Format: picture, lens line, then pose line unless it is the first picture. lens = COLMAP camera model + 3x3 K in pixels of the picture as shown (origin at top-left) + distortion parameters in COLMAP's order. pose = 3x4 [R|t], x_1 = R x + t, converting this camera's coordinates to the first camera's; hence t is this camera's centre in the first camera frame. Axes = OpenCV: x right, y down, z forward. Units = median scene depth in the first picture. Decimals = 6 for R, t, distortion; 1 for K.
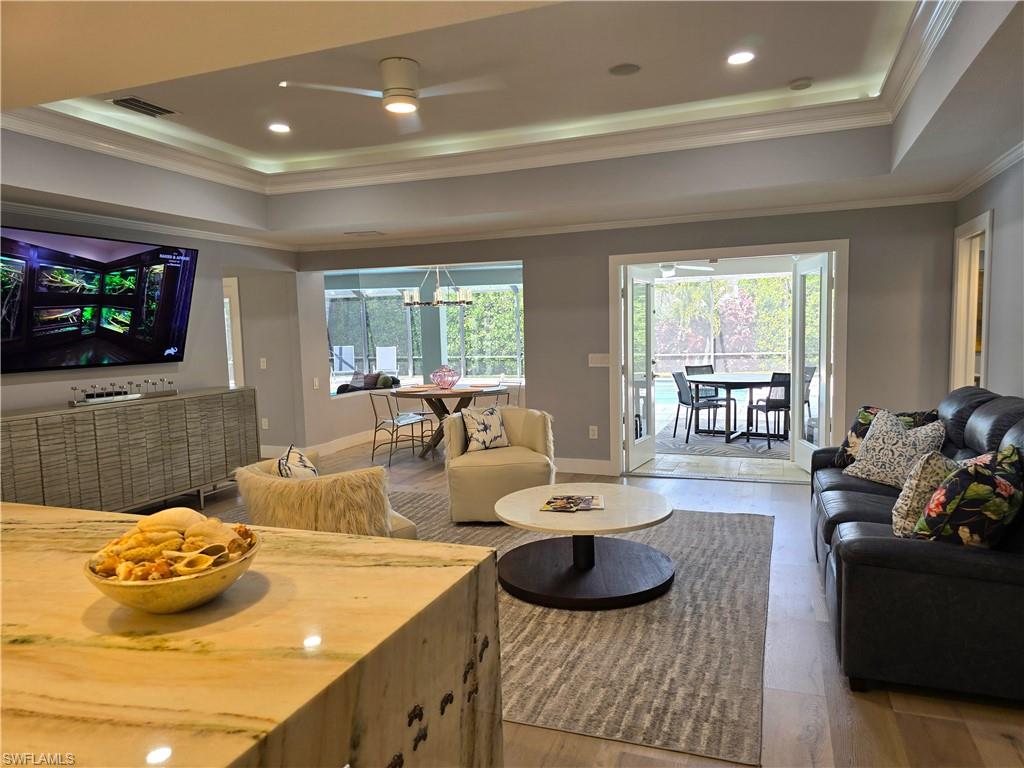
lens RADIAL K [[694.4, 0, 512.0], [0, 694.4, 384.0], [0, 0, 1]] dist [0.001664, -0.001650]
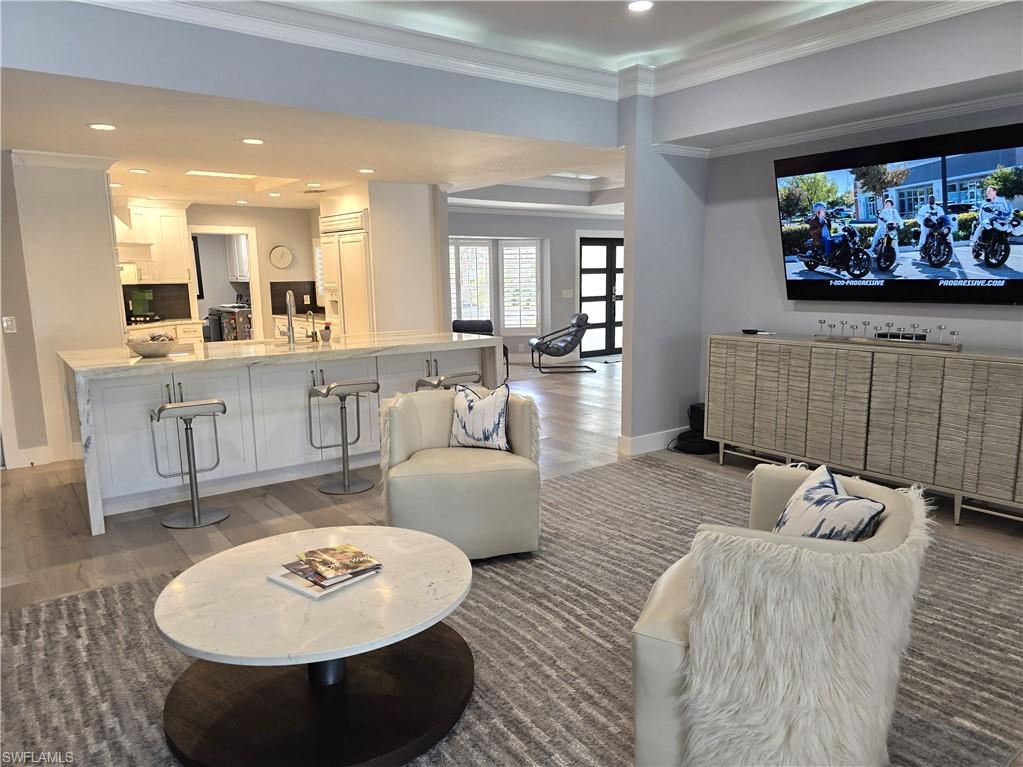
lens RADIAL K [[693.8, 0, 511.5], [0, 693.8, 383.5], [0, 0, 1]] dist [0.001664, -0.001650]
pose [[-0.522546, 0.167554, -0.835985, 0.554733], [-0.041157, 0.974400, 0.221022, -0.145912], [0.851617, 0.149900, -0.502273, 1.613429]]
